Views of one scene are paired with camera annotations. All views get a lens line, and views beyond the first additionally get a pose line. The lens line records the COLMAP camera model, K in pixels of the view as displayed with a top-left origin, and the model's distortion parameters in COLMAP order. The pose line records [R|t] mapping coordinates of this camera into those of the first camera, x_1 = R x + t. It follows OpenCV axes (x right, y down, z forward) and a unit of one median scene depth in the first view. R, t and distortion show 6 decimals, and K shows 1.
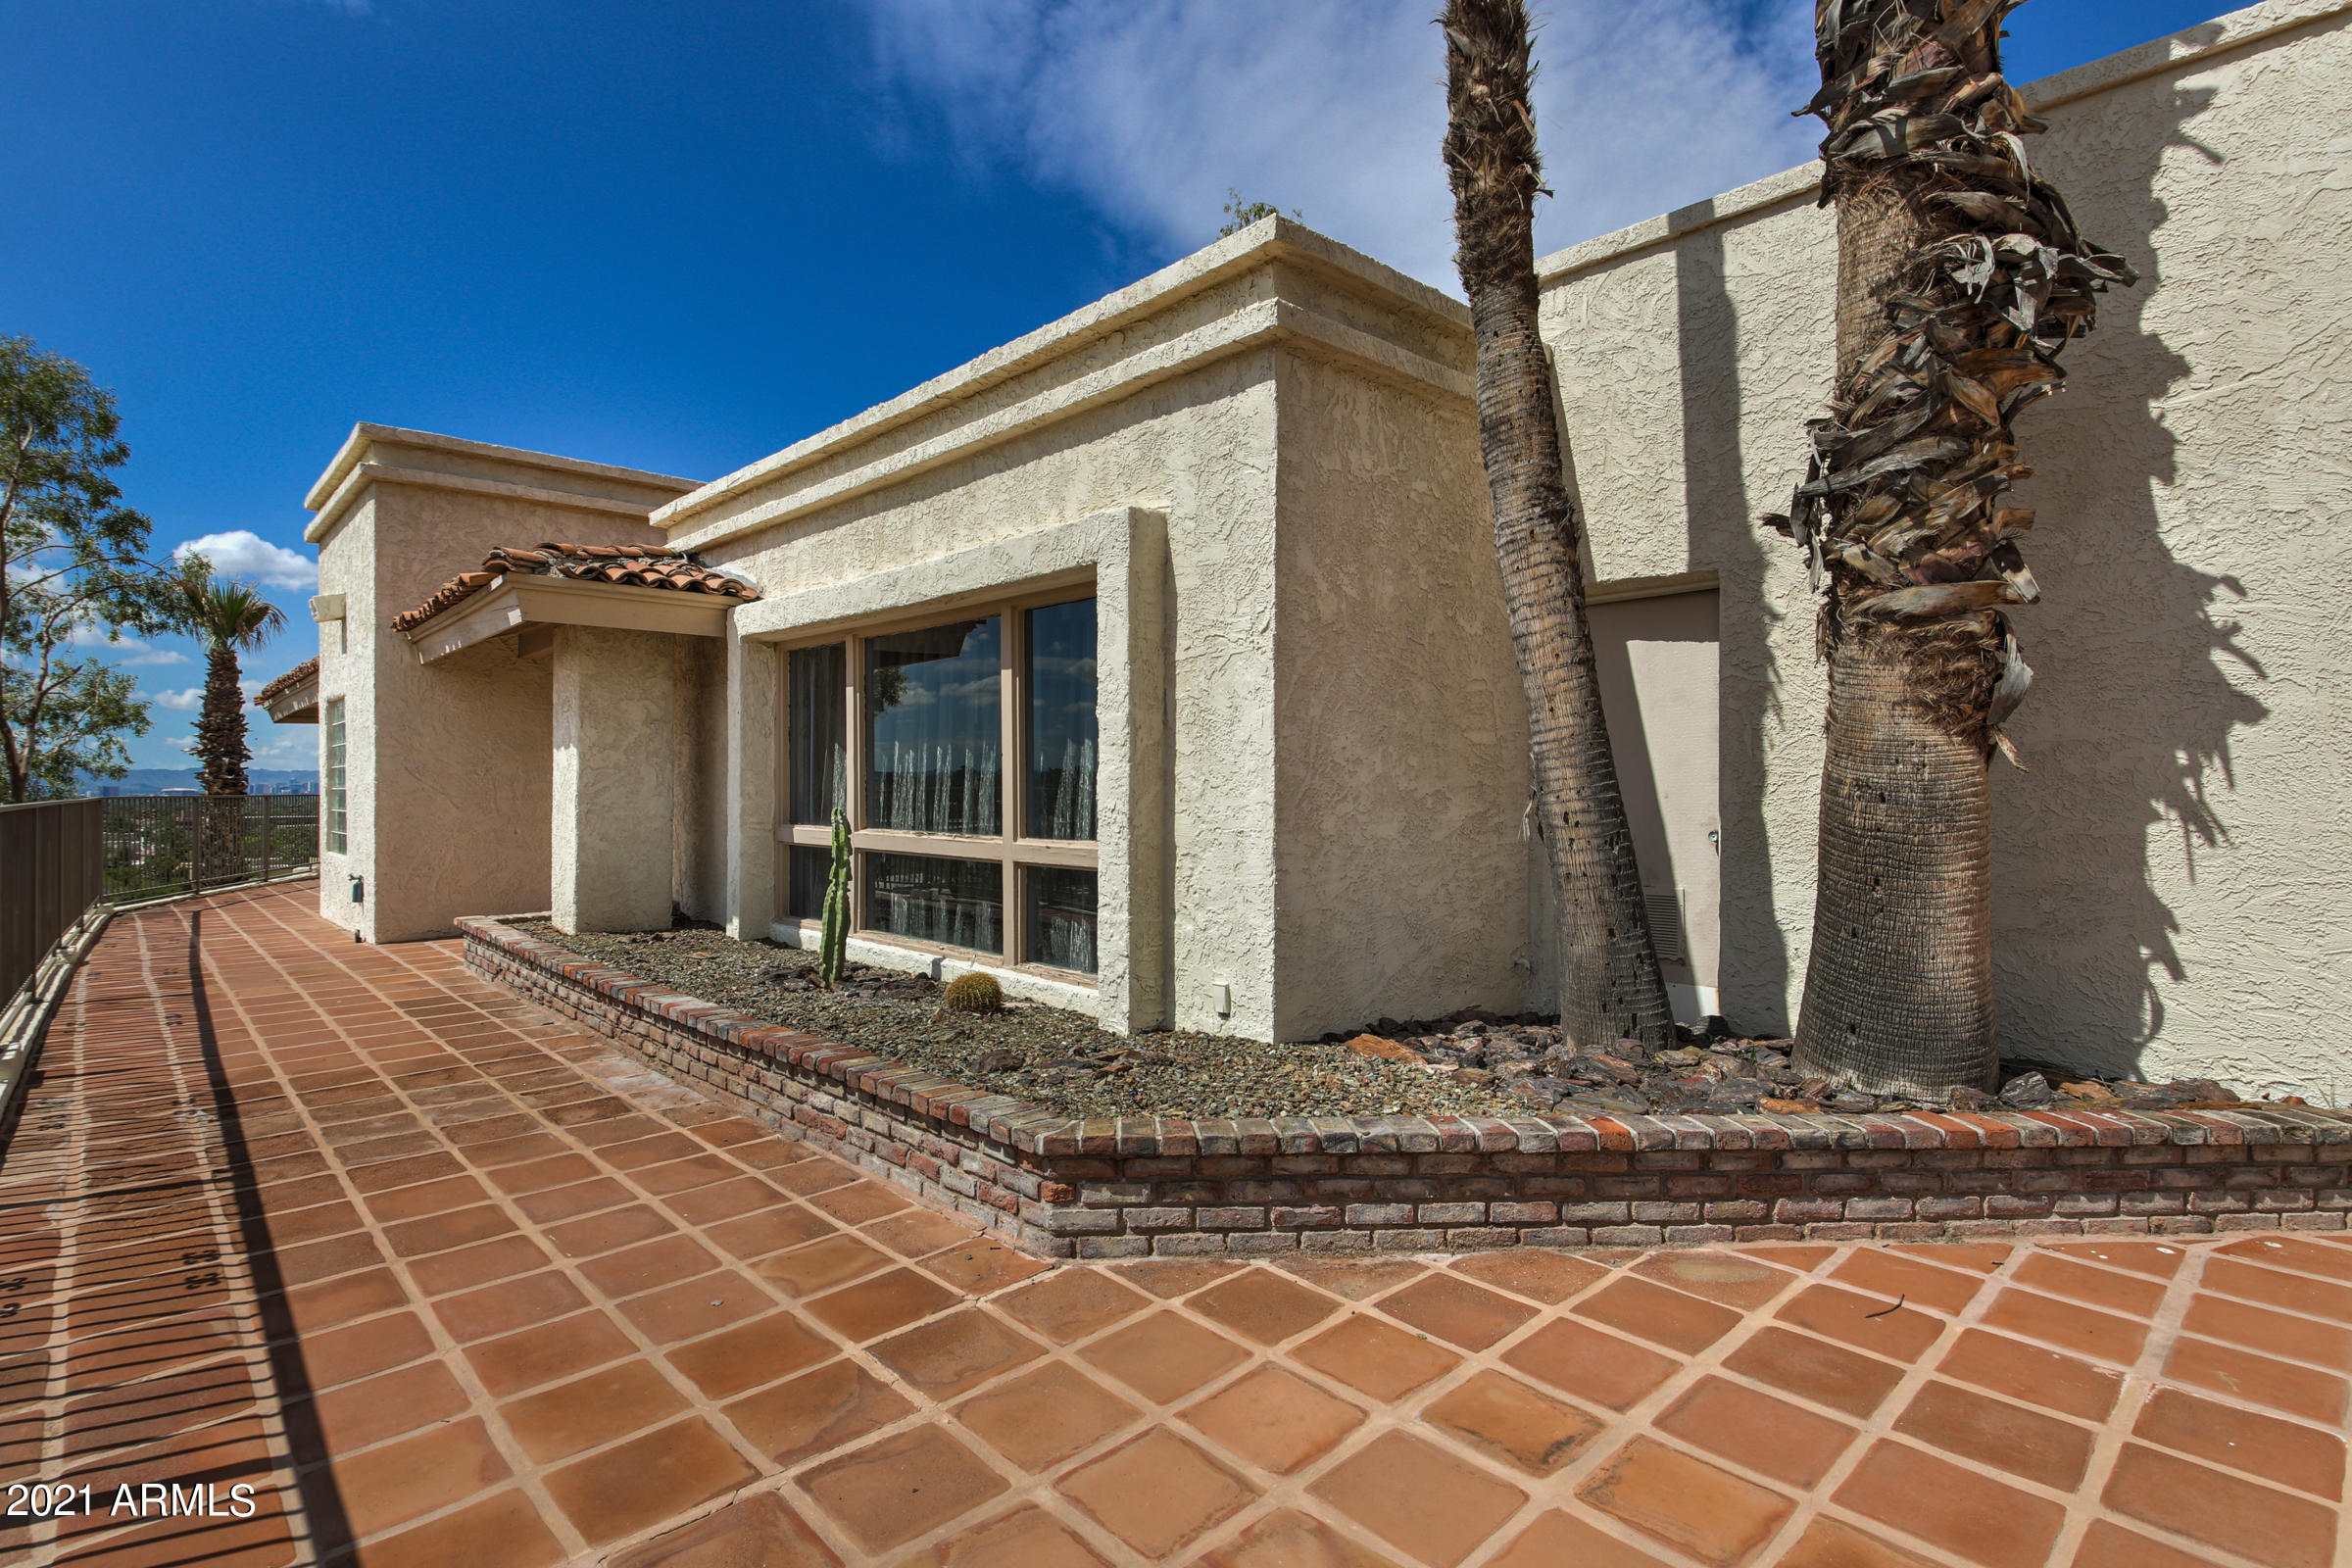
lens RADIAL K [[1164.5, 0, 1172.8], [0, 1164.5, 767.2], [0, 0, 1]] dist [0.031226, -0.015812]
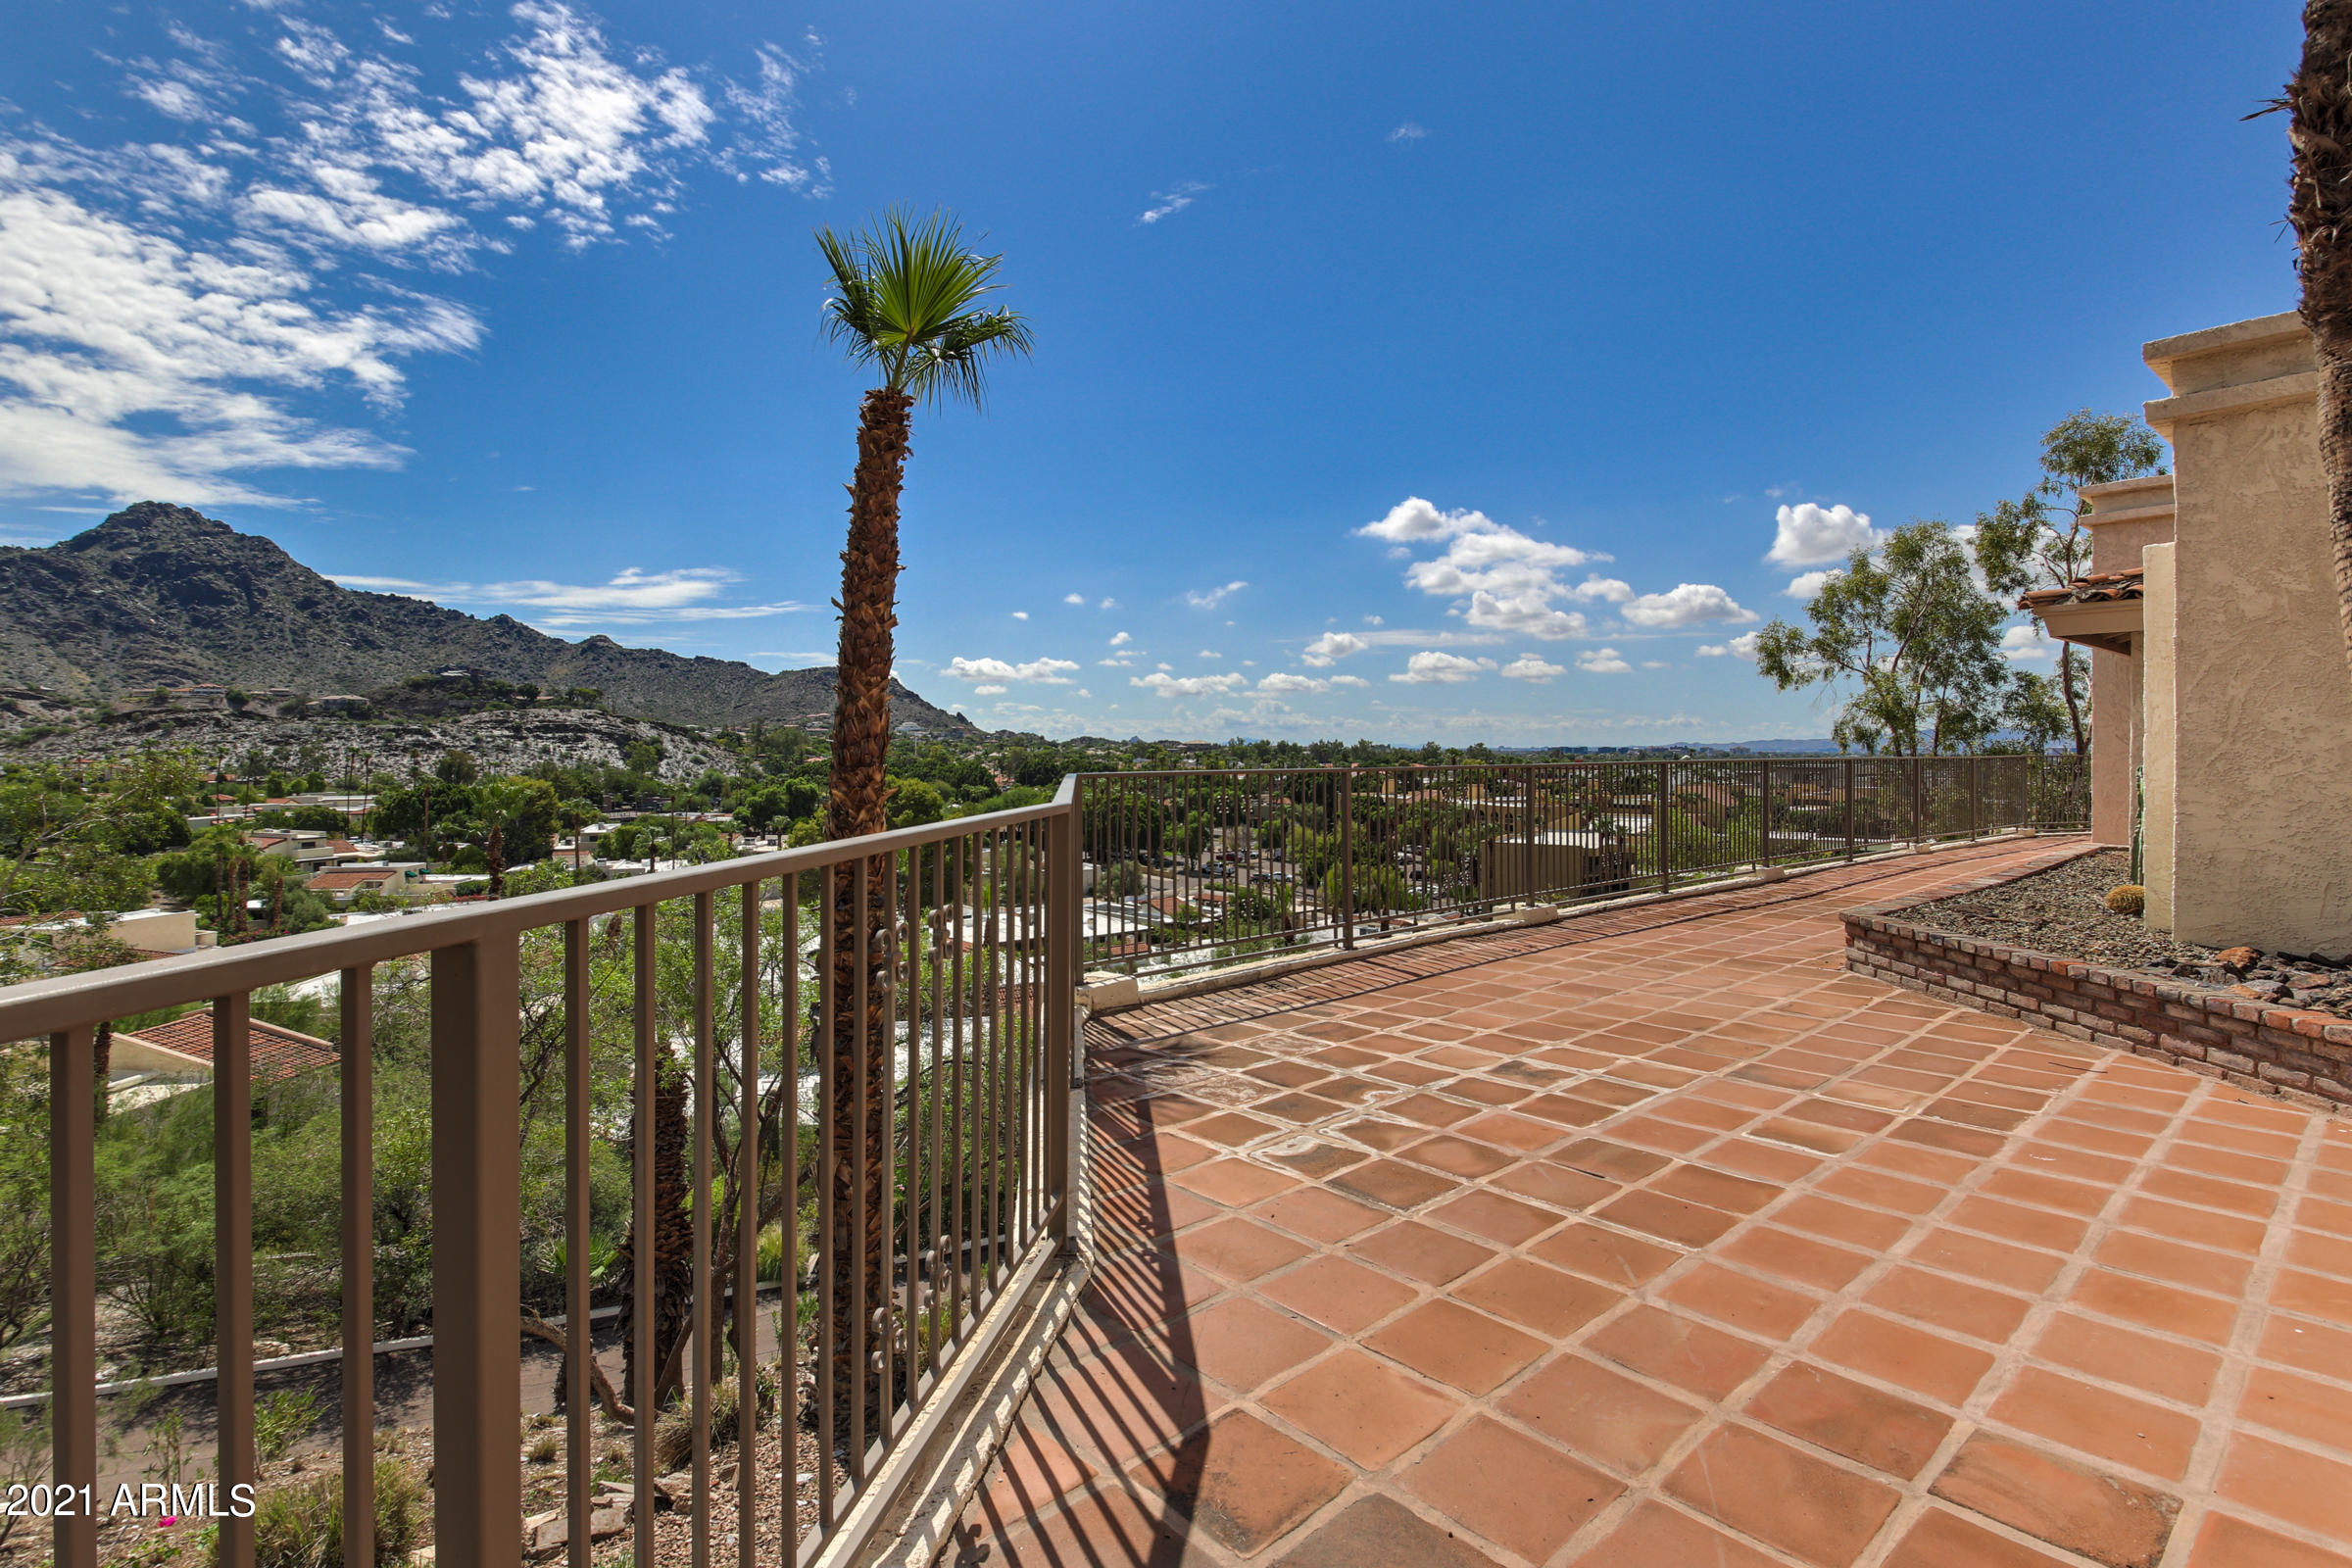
lens RADIAL K [[1164.5, 0, 1184.7], [0, 1164.5, 749.9], [0, 0, 1]] dist [0.031226, -0.015812]
pose [[0.014838, 0.003622, -0.999883, 1.949905], [0.011285, 0.999929, 0.003790, -0.003240], [0.999826, -0.011340, 0.014796, -0.225935]]
